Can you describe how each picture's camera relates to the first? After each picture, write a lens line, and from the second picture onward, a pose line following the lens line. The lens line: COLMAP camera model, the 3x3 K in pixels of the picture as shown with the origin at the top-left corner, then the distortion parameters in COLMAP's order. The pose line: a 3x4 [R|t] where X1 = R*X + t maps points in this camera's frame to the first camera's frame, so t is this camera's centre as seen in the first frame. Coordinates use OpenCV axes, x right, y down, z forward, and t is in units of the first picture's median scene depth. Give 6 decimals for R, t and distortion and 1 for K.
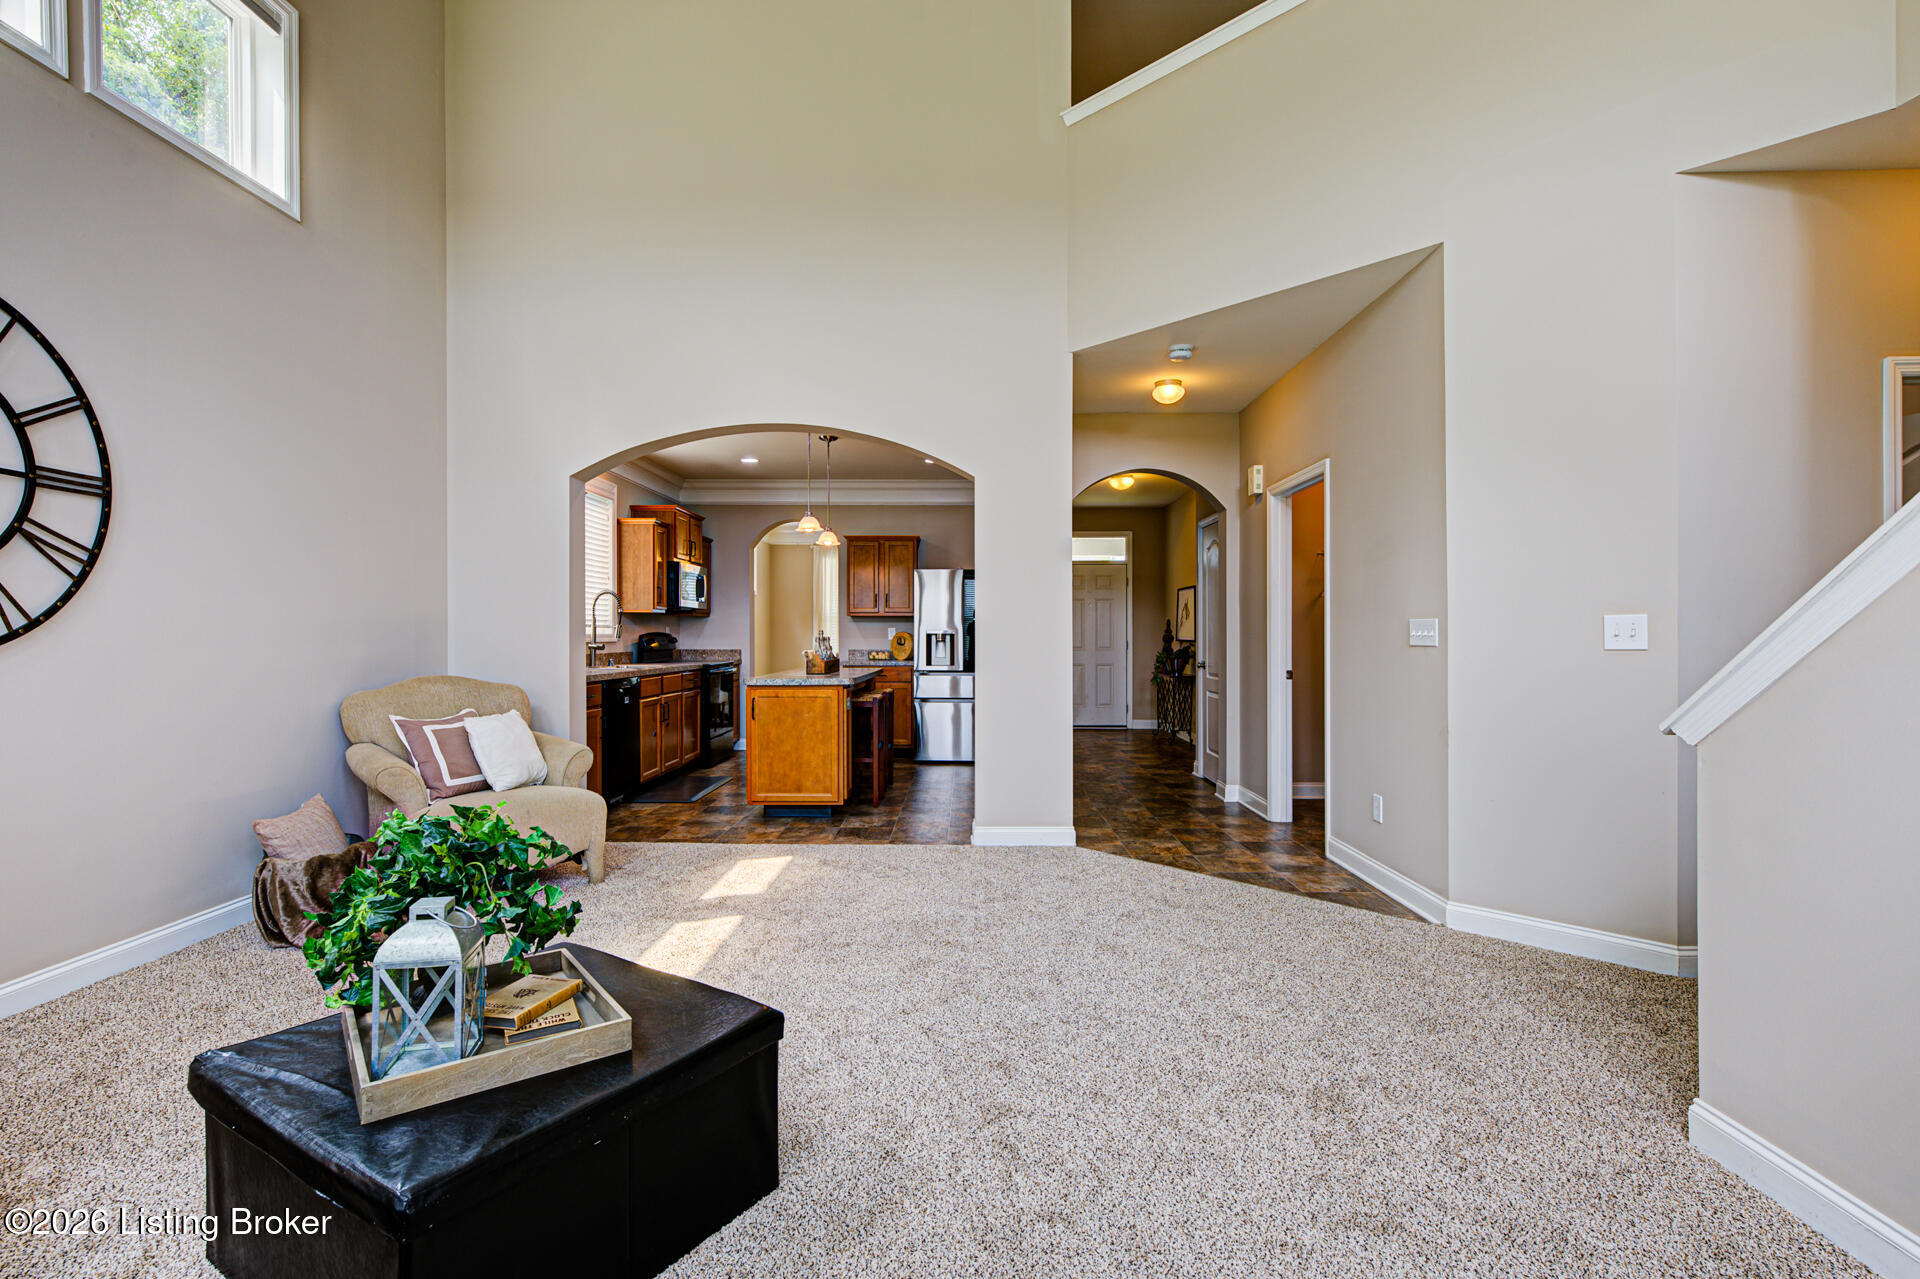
lens RADIAL K [[898.4, 0, 962.4], [0, 898.4, 637.0], [0, 0, 1]] dist [0.005803, 0.001417]
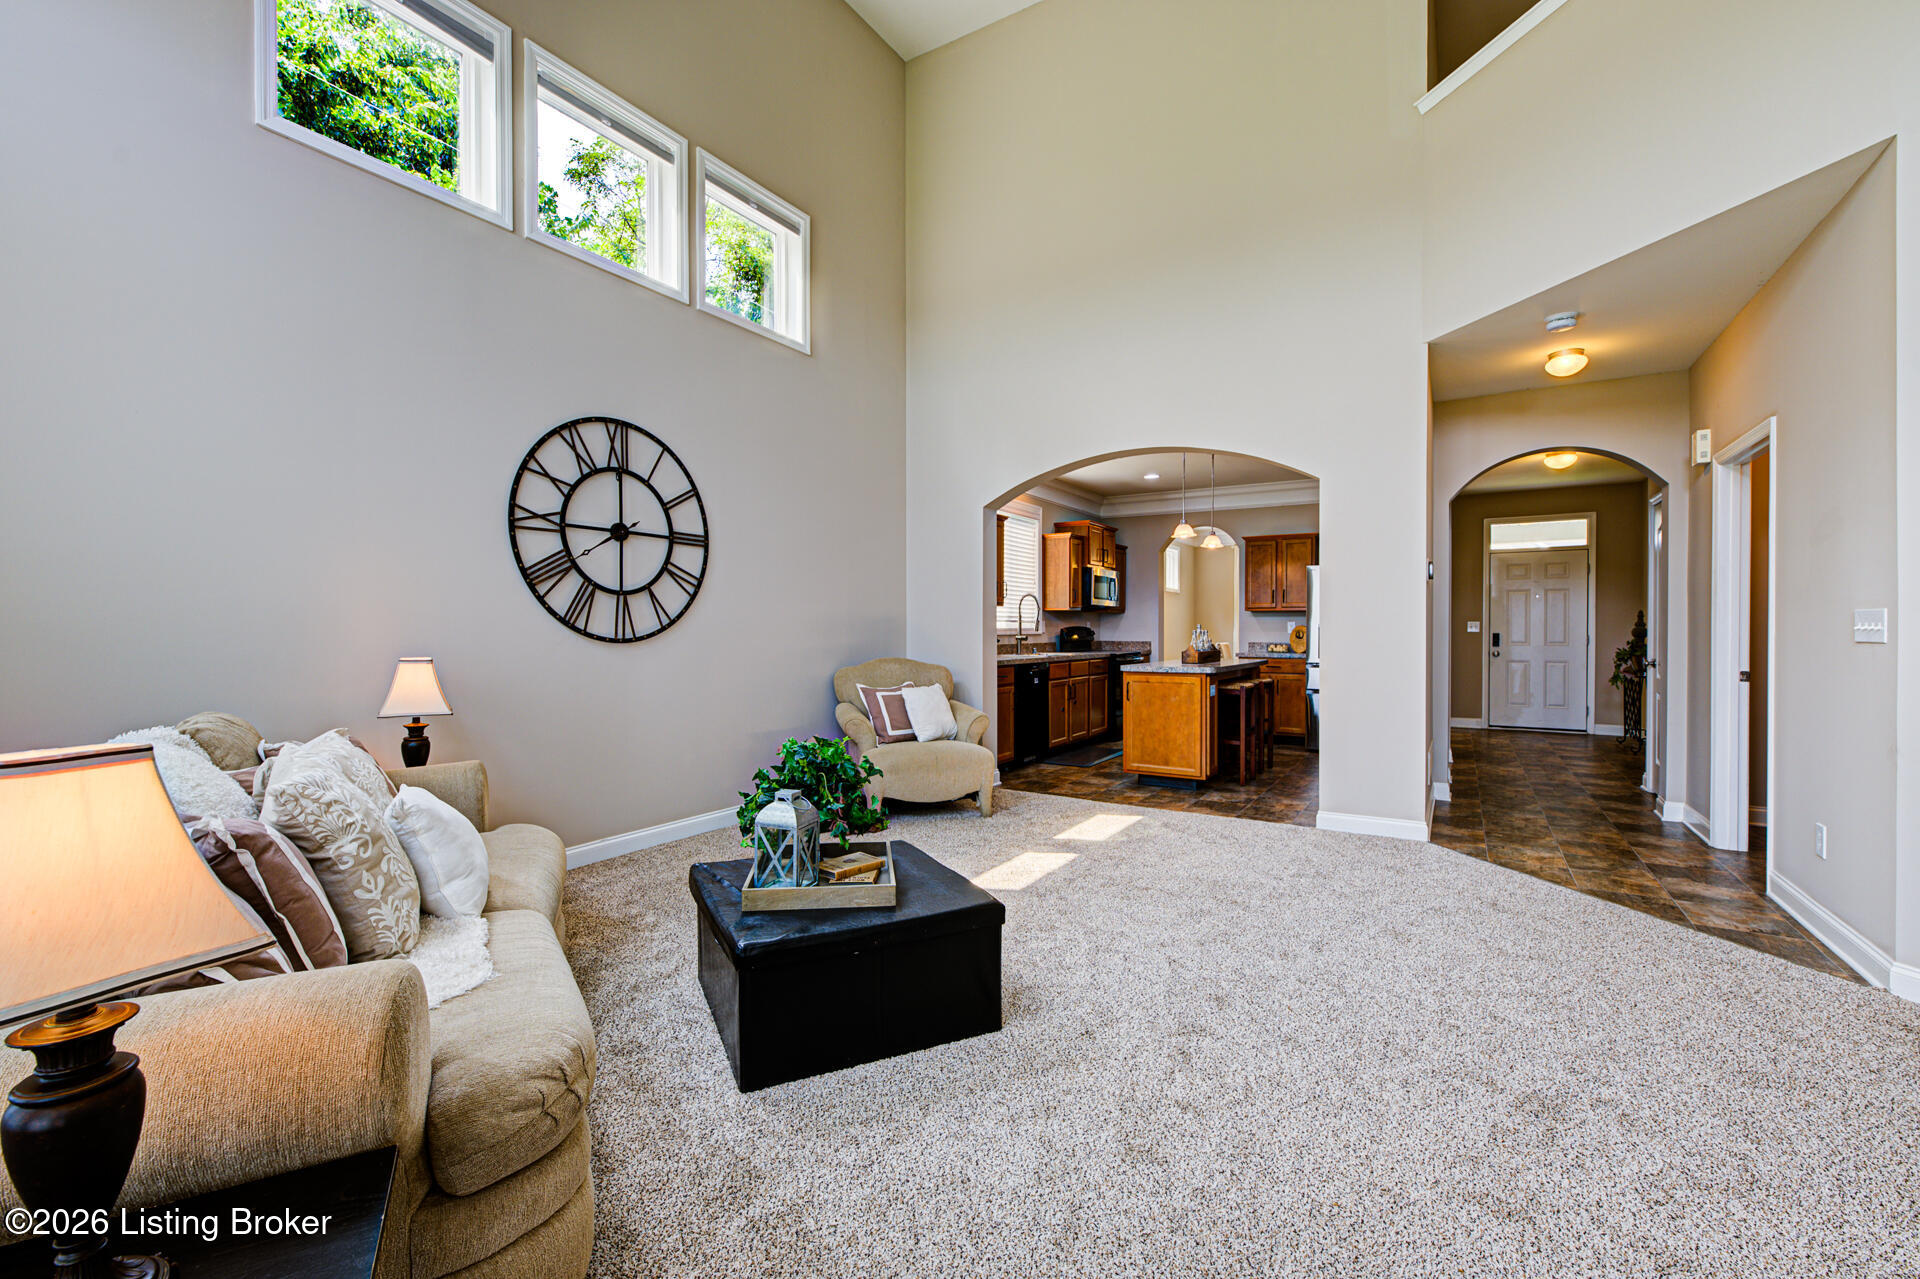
lens RADIAL K [[816.6, 0, 956.6], [0, 816.6, 637.7], [0, 0, 1]] dist [0.000565, 0.001113]
pose [[0.855933, 0.005812, -0.517054, 0.169576], [-0.001213, 0.999957, 0.009232, -0.000225], [0.517086, -0.007275, 0.855903, -0.043129]]
